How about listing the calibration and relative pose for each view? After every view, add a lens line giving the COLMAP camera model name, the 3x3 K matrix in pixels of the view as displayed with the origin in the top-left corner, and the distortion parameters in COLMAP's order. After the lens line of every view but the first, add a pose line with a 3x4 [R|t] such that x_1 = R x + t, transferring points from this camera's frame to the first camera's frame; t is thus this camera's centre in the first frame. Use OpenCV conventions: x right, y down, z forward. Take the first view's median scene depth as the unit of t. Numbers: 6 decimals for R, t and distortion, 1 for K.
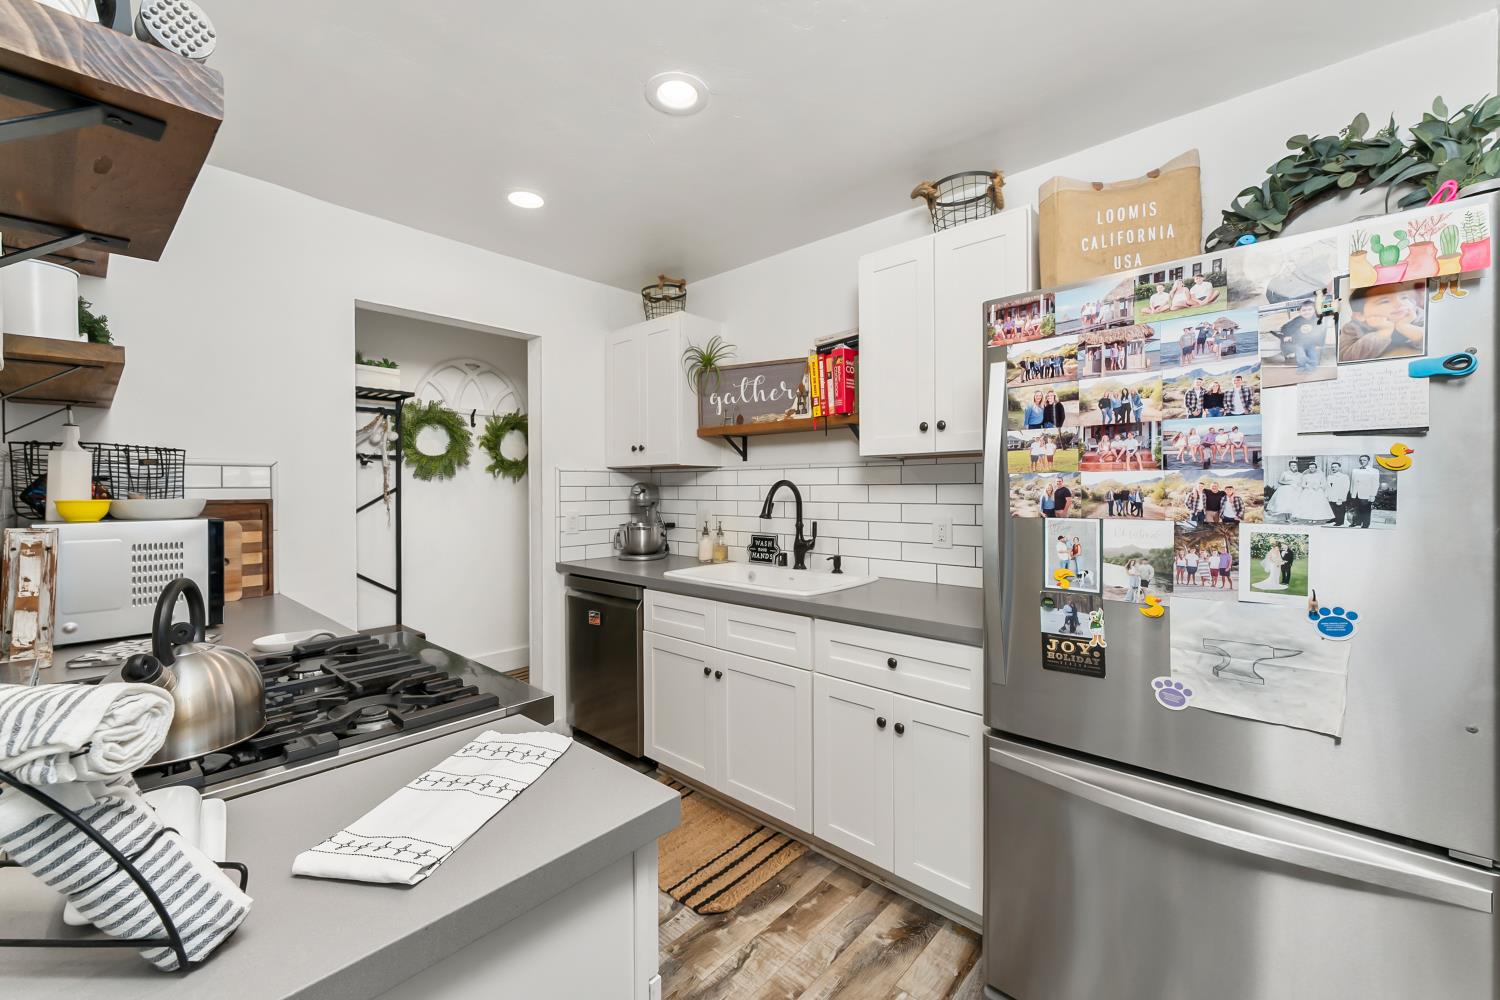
lens RADIAL K [[601.7, 0, 746.1], [0, 601.7, 498.8], [0, 0, 1]] dist [-0.000586, -0.000240]
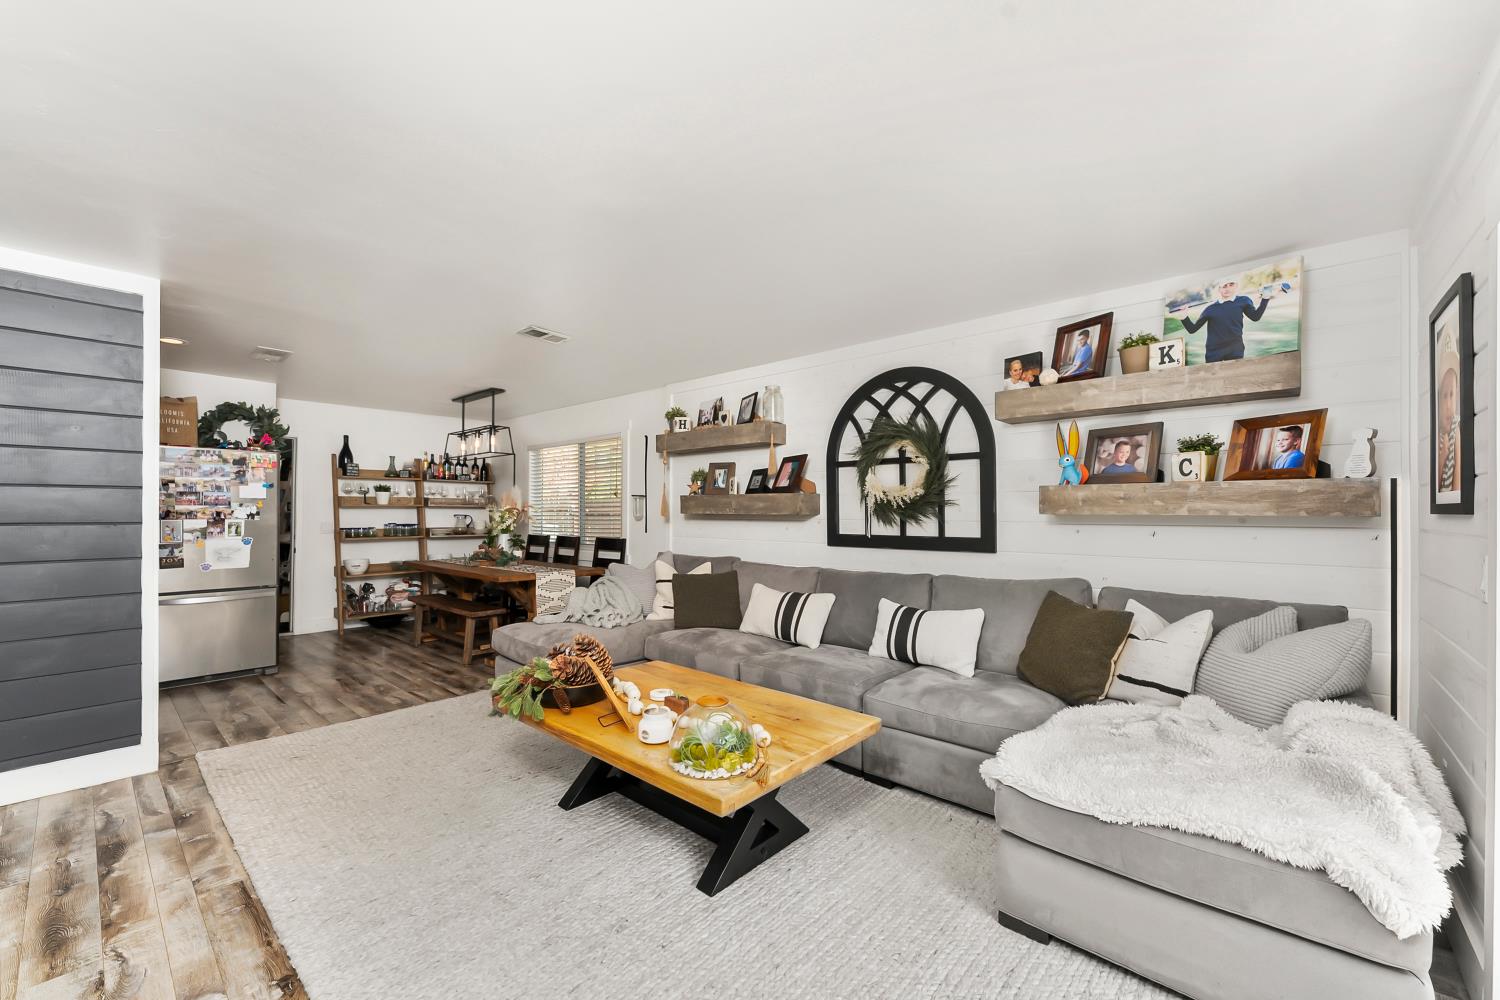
lens RADIAL K [[601.7, 0, 746.1], [0, 601.7, 498.8], [0, 0, 1]] dist [-0.000586, -0.000240]
pose [[-0.007659, 0.028337, 0.999569, -2.791934], [0.014399, 0.999498, -0.028225, 0.057275], [-0.999867, 0.014176, -0.008064, -2.113047]]
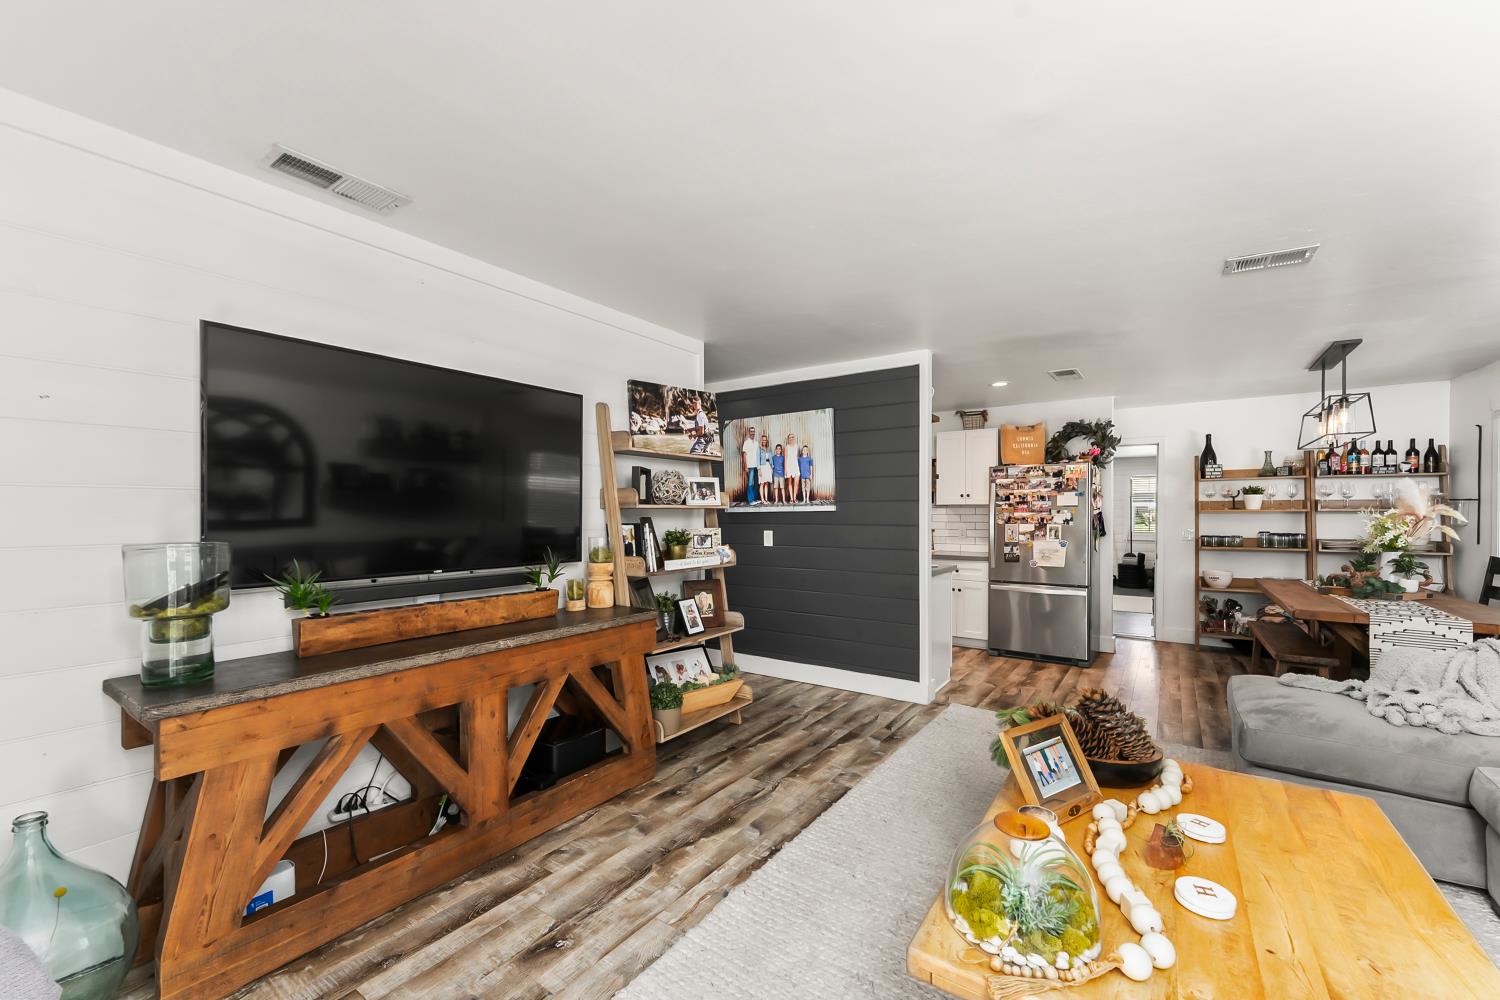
lens RADIAL K [[604.2, 0, 753.0], [0, 604.2, 522.3], [0, 0, 1]] dist [0.000493, -0.000086]
pose [[0.990600, 0.006451, 0.136636, -1.814033], [-0.005879, 0.999972, -0.004589, 0.051361], [-0.136662, 0.003742, 0.990611, -2.909578]]
